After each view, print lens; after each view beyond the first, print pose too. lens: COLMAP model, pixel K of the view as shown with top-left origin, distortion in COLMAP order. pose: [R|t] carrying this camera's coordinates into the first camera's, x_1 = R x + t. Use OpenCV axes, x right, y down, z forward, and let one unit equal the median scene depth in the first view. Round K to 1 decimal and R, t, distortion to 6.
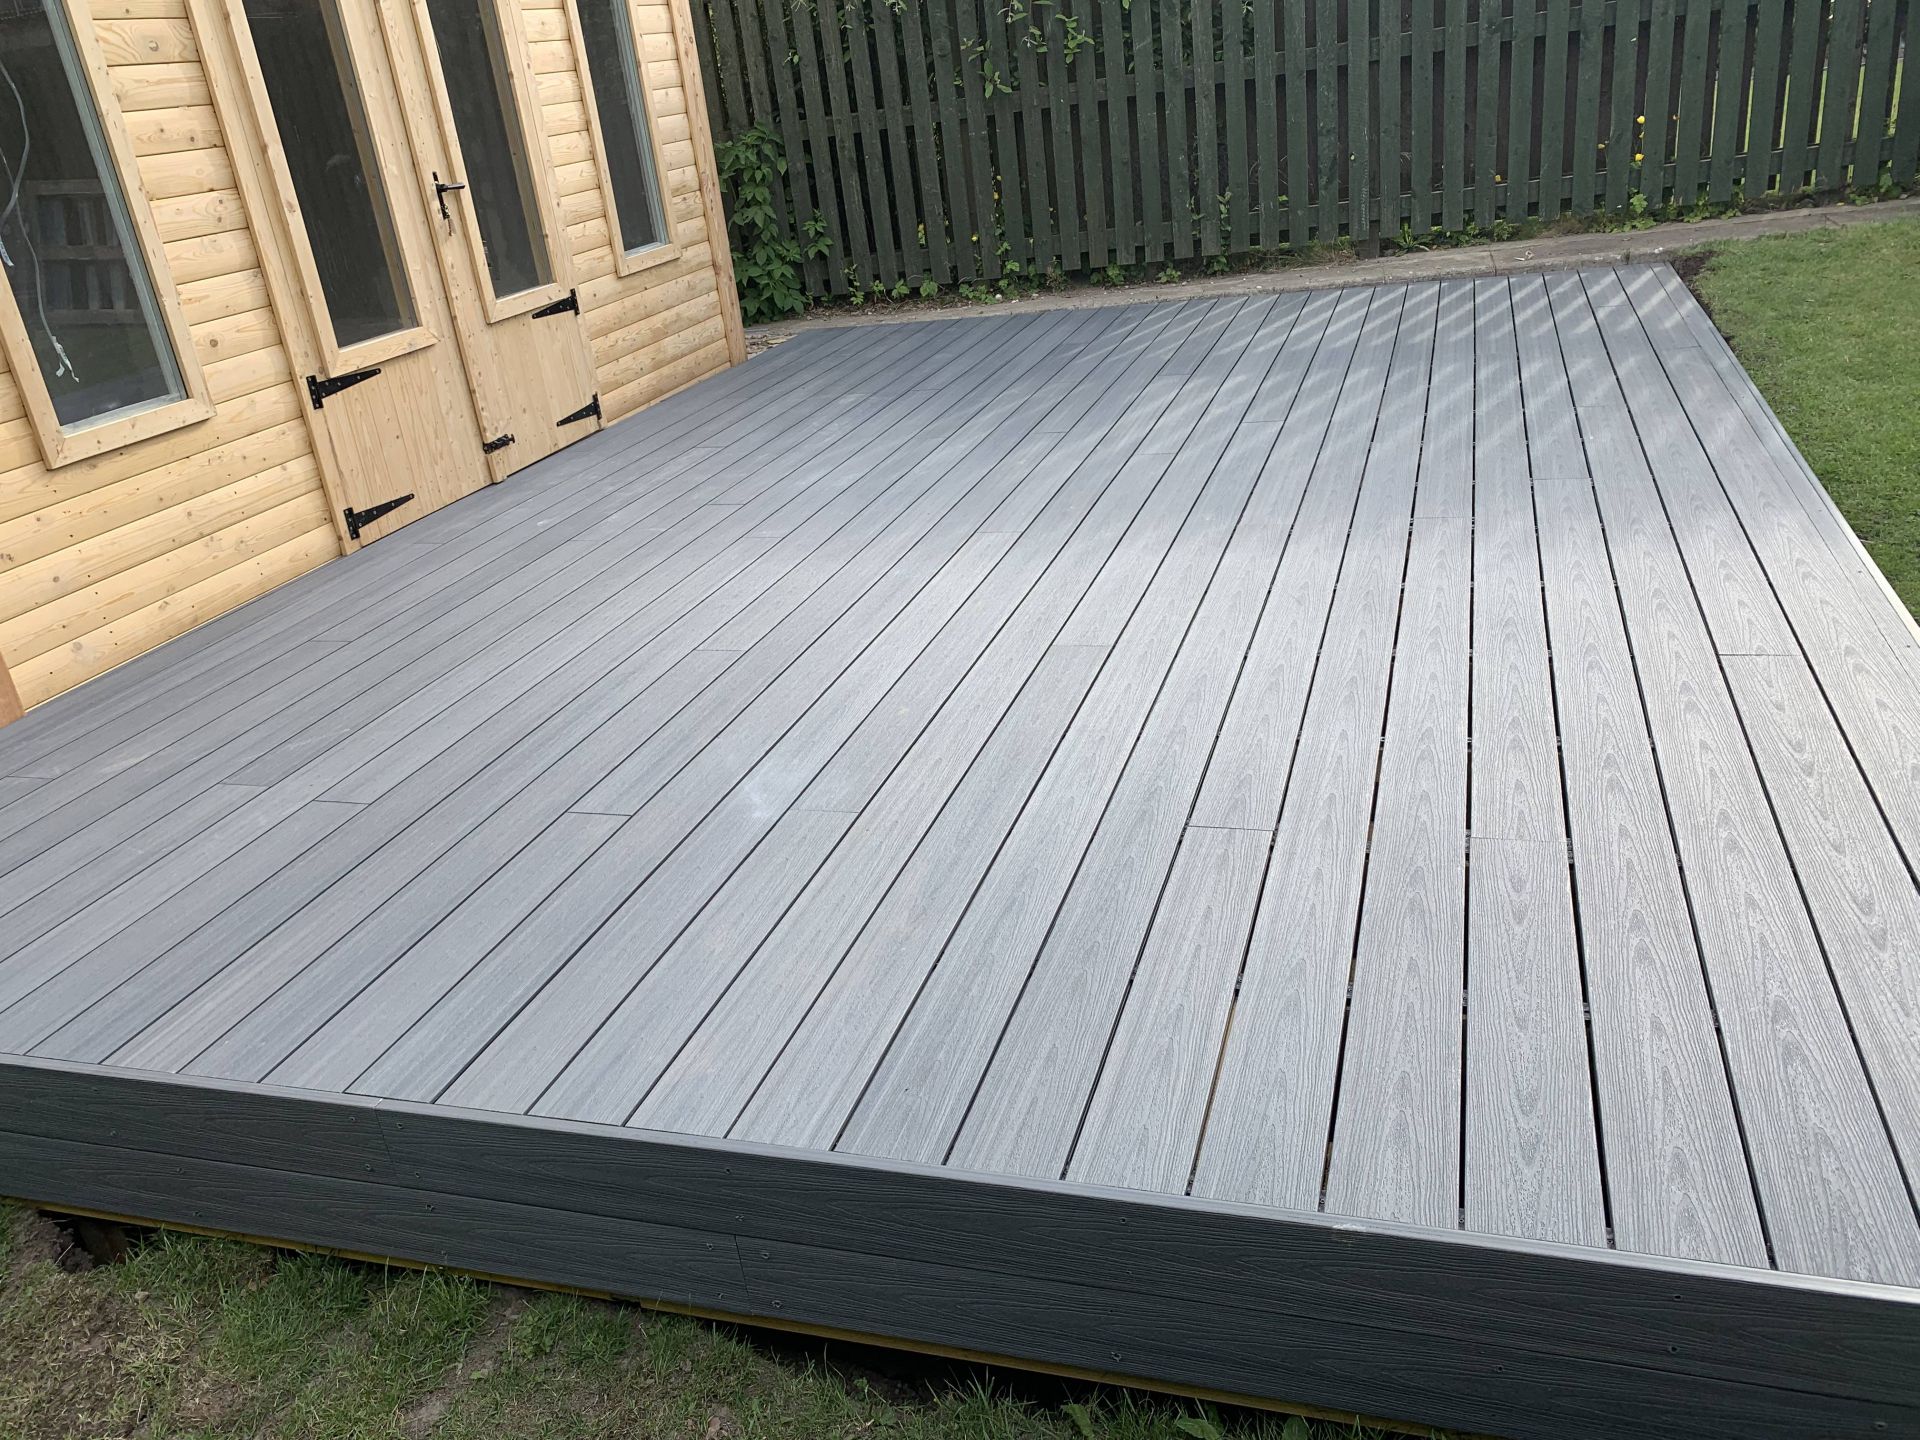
lens RADIAL K [[1454.3, 0, 951.8], [0, 1454.3, 718.3], [0, 0, 1]] dist [-0.000994, -0.008105]
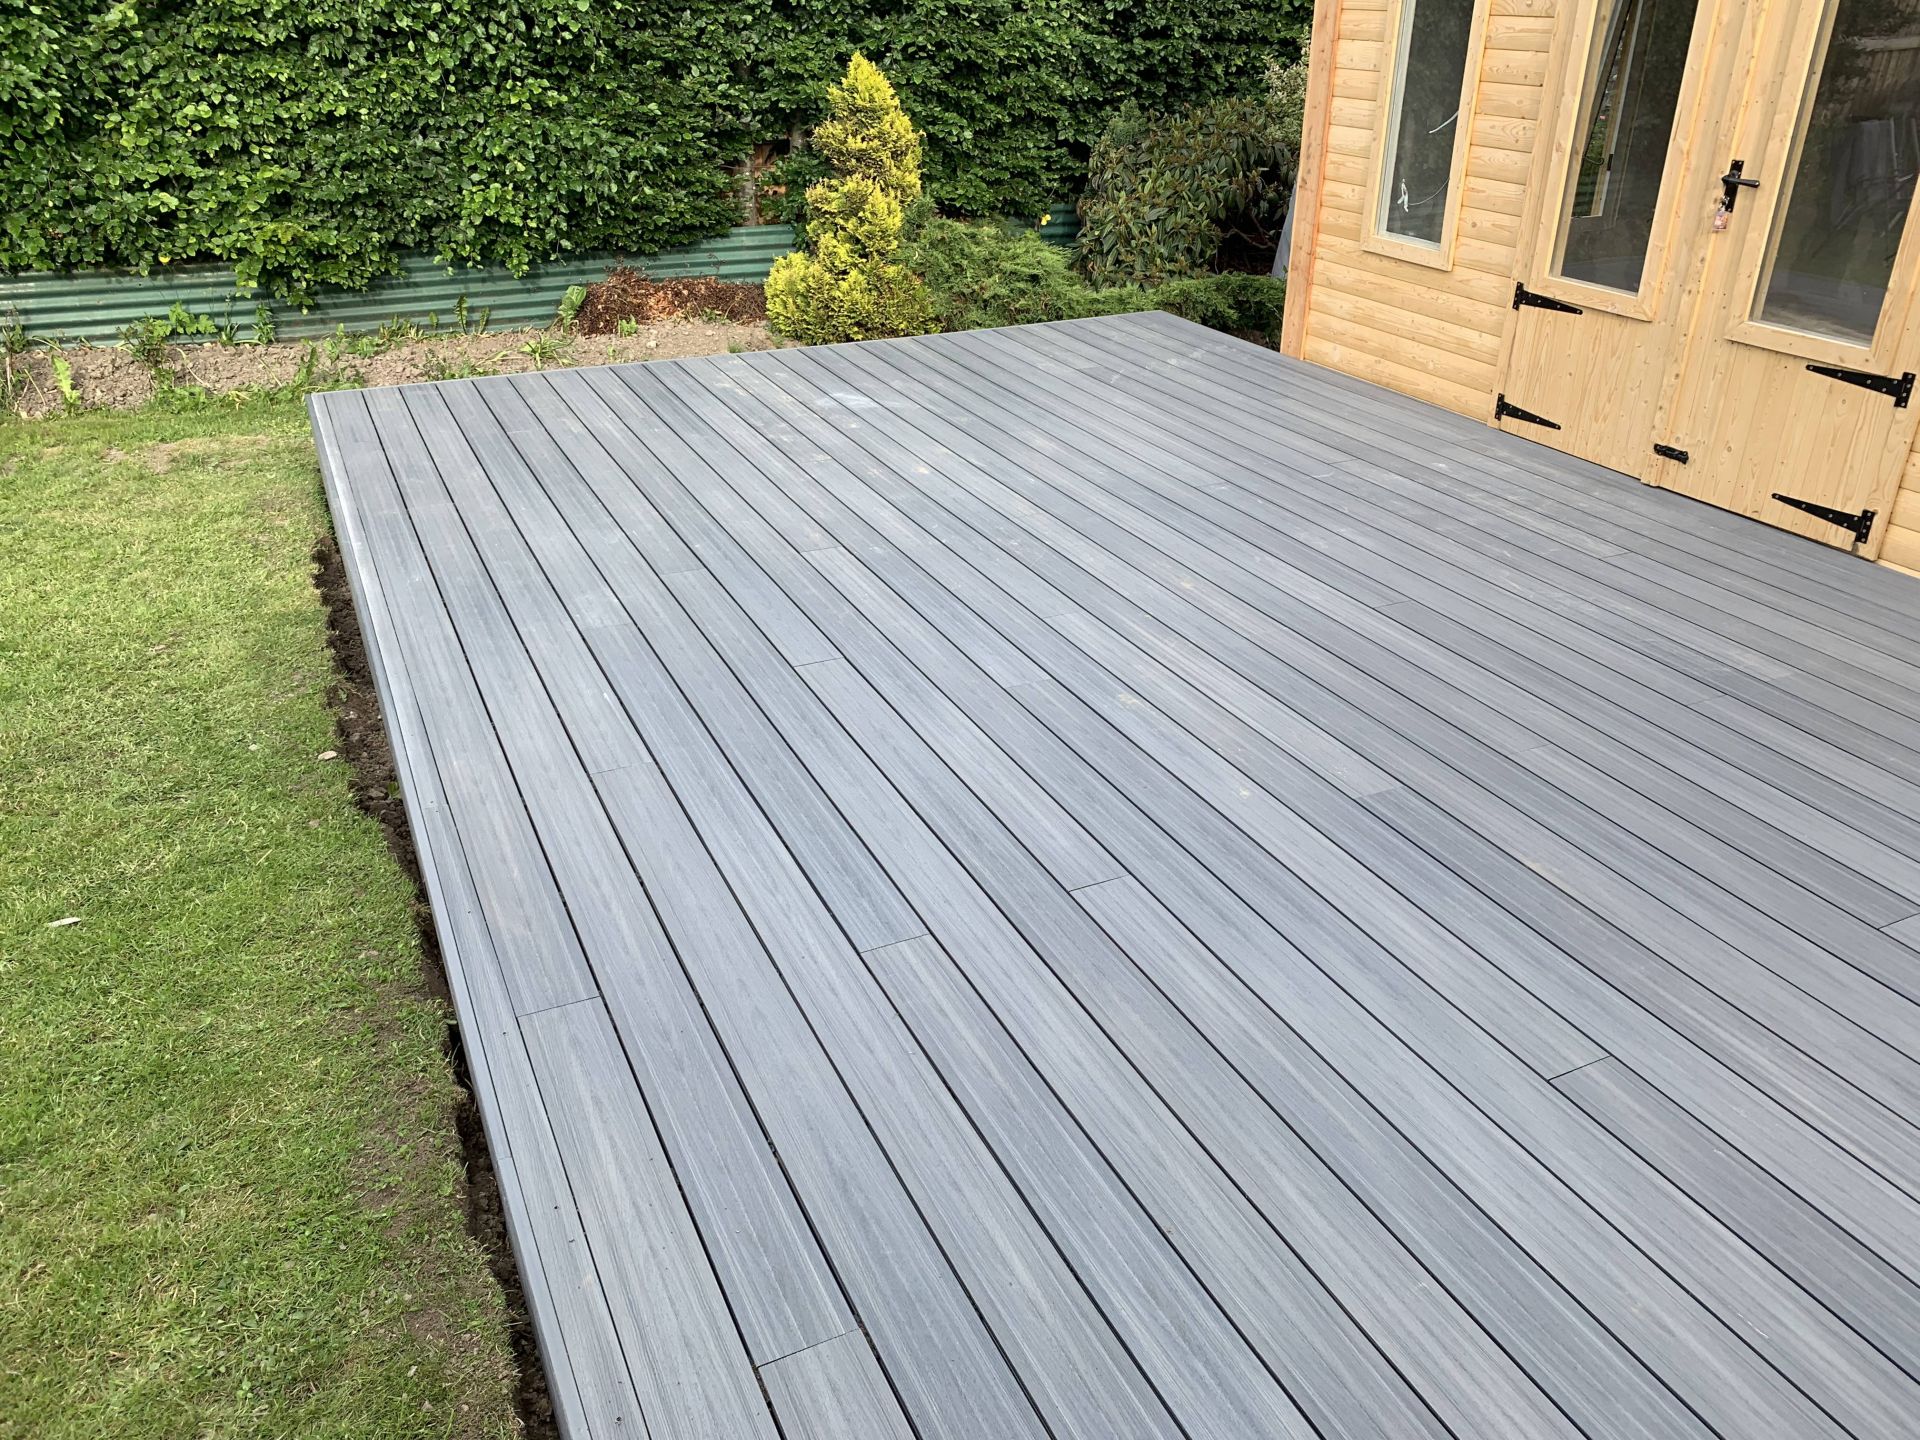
lens RADIAL K [[1454.3, 0, 951.8], [0, 1454.3, 718.3], [0, 0, 1]] dist [-0.000994, -0.008105]
pose [[-0.727297, 0.410303, -0.550174, 0.561200], [-0.204495, 0.635663, 0.744389, -0.627915], [0.655150, 0.653899, -0.378411, 1.071156]]
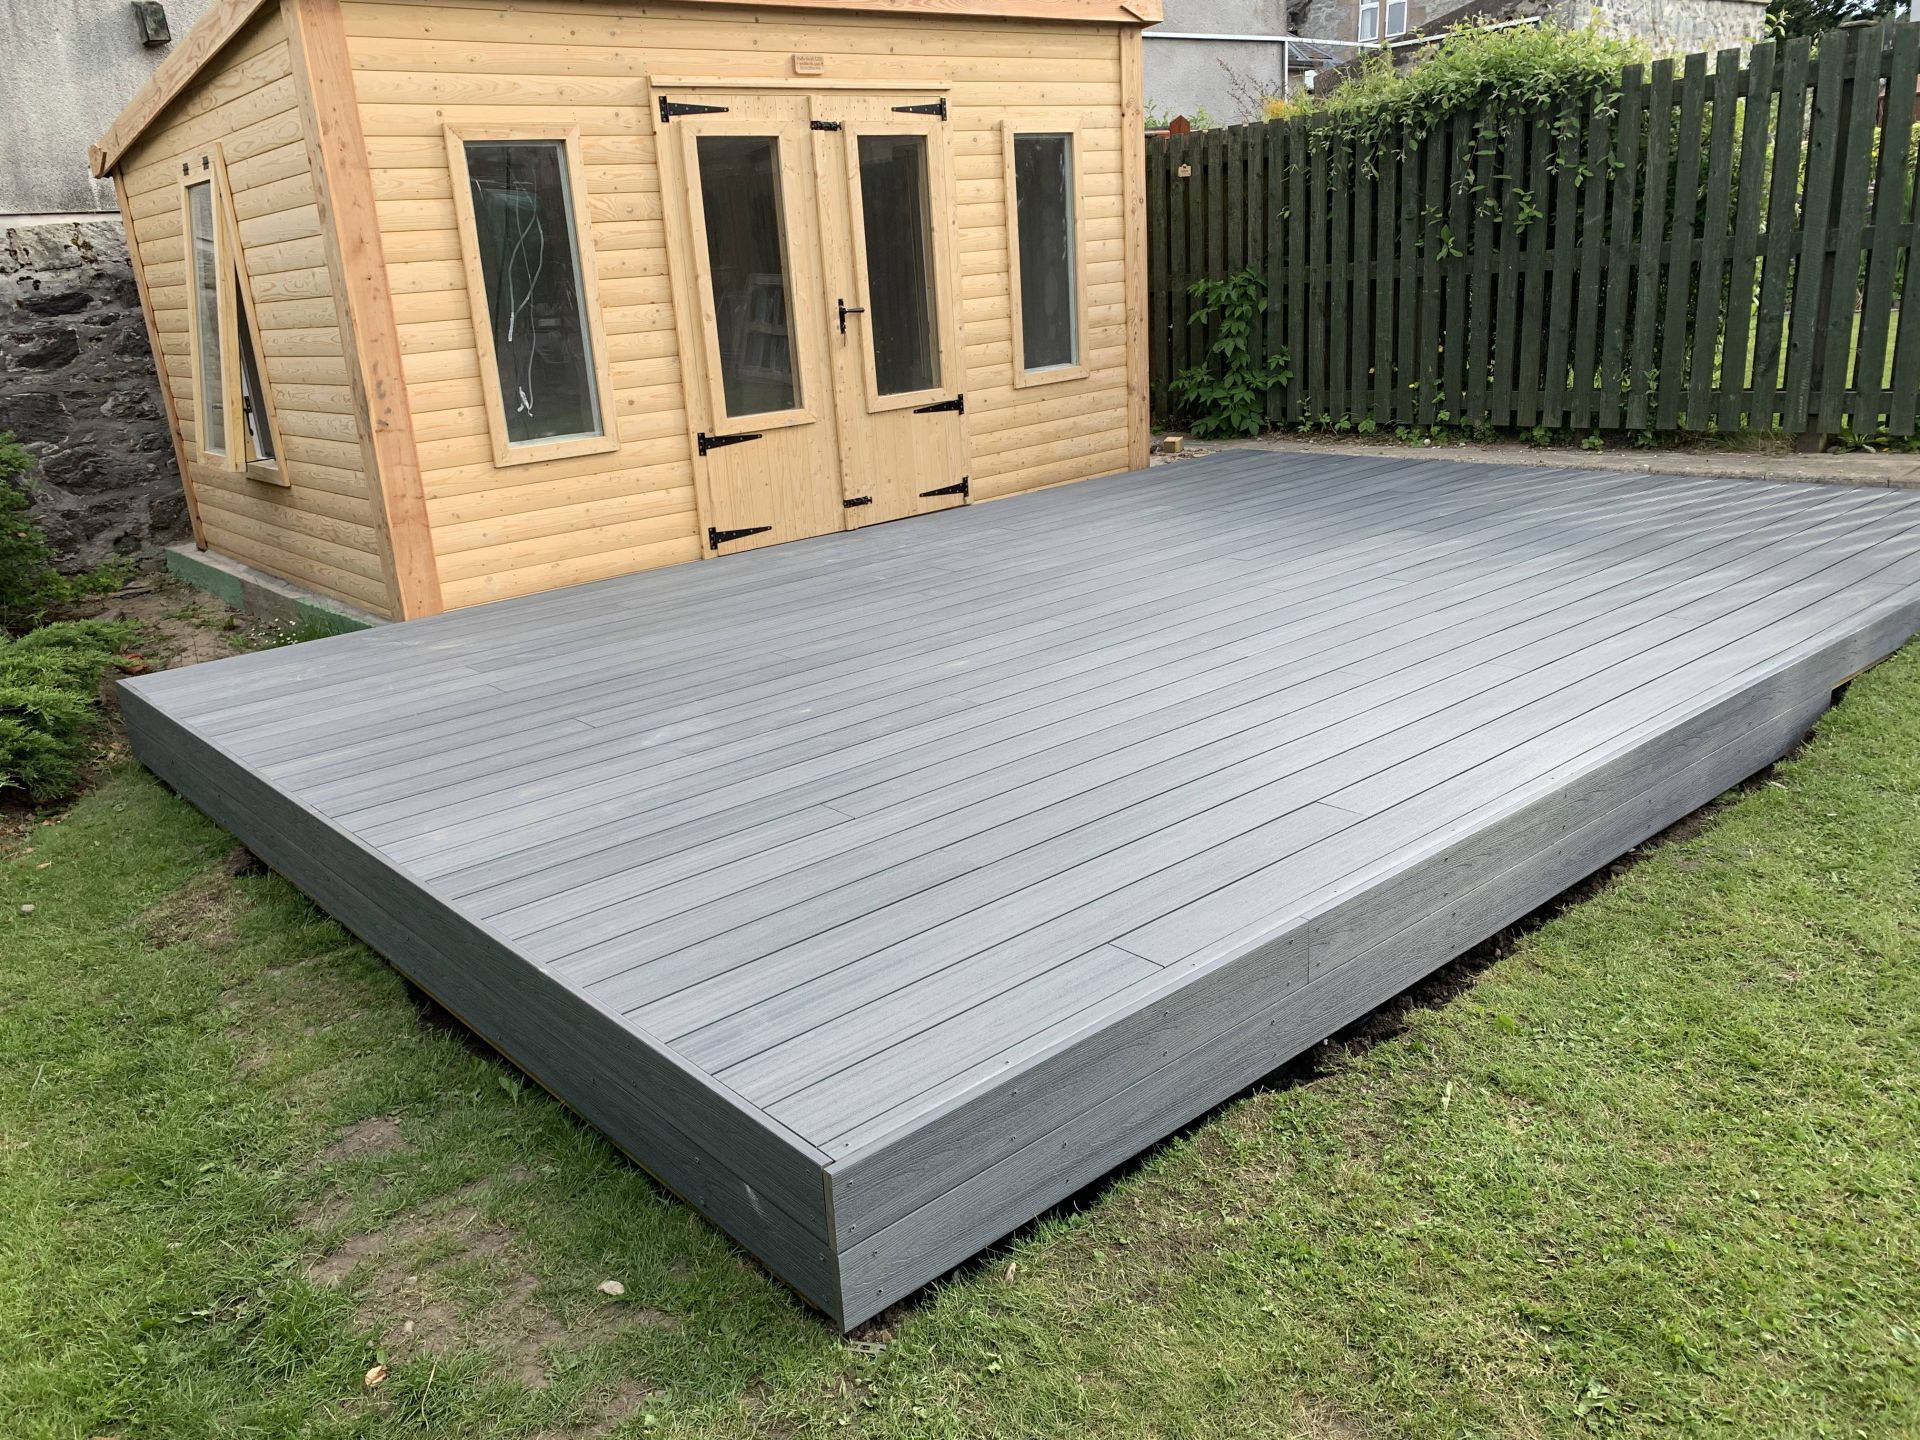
lens RADIAL K [[1452.5, 0, 960.0], [0, 1452.5, 720.0], [0, 0, 1]] dist [0.112397, -0.271872]
pose [[0.857216, 0.215806, -0.467555, 0.400595], [-0.243657, 0.969861, 0.000930, -0.017822], [0.453664, 0.113126, 0.883963, -0.103343]]
